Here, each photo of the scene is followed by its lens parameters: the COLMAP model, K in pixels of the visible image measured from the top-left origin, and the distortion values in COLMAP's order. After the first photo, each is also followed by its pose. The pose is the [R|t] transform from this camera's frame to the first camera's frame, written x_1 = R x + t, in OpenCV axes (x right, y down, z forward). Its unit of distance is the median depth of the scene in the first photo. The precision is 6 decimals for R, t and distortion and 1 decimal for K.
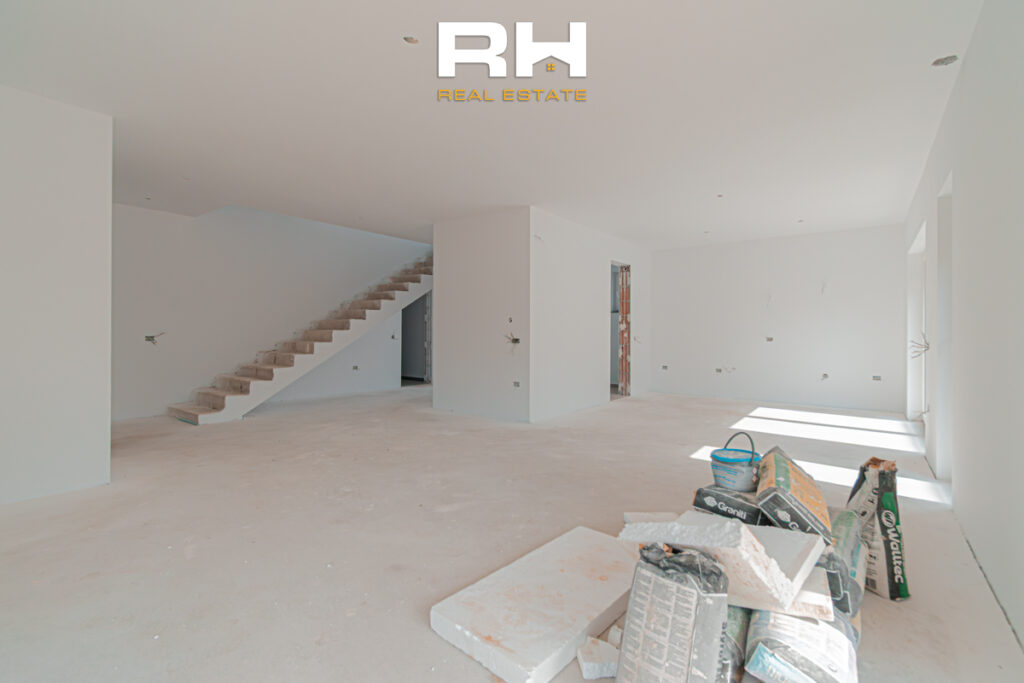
lens RADIAL K [[496.1, 0, 512.0], [0, 496.1, 341.5], [0, 0, 1]] dist [0.000134, 0.000025]
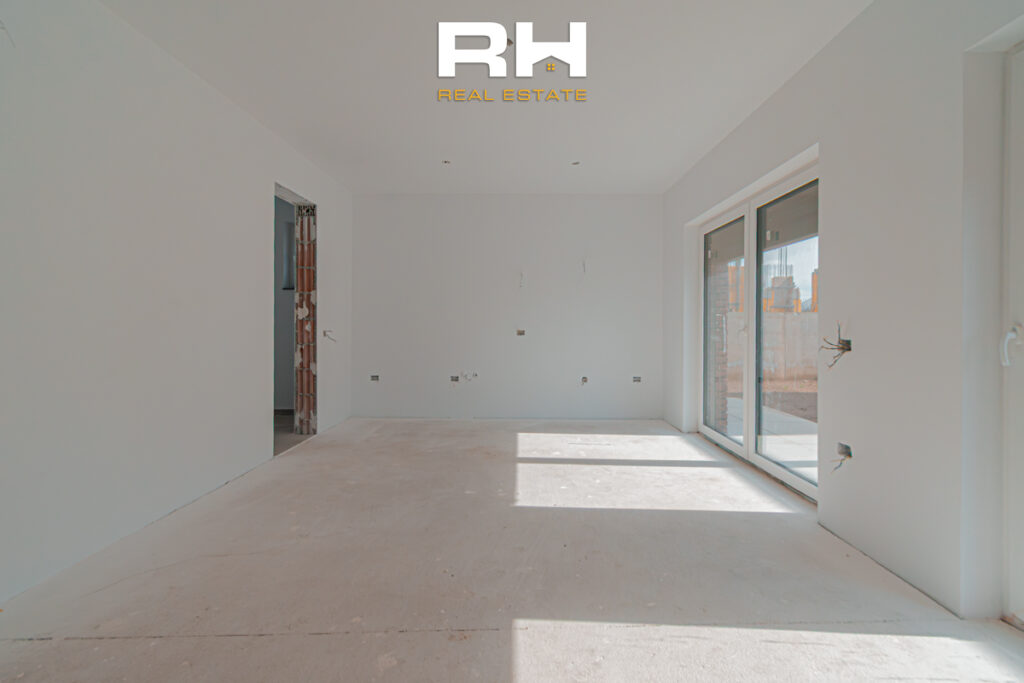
lens RADIAL K [[447.7, 0, 514.2], [0, 447.7, 321.2], [0, 0, 1]] dist [-0.000278, -0.000075]
pose [[0.786656, -0.000189, 0.617392, 0.098880], [0.005427, 0.999963, -0.006609, -0.015535], [-0.617368, 0.008550, 0.786628, 0.452304]]
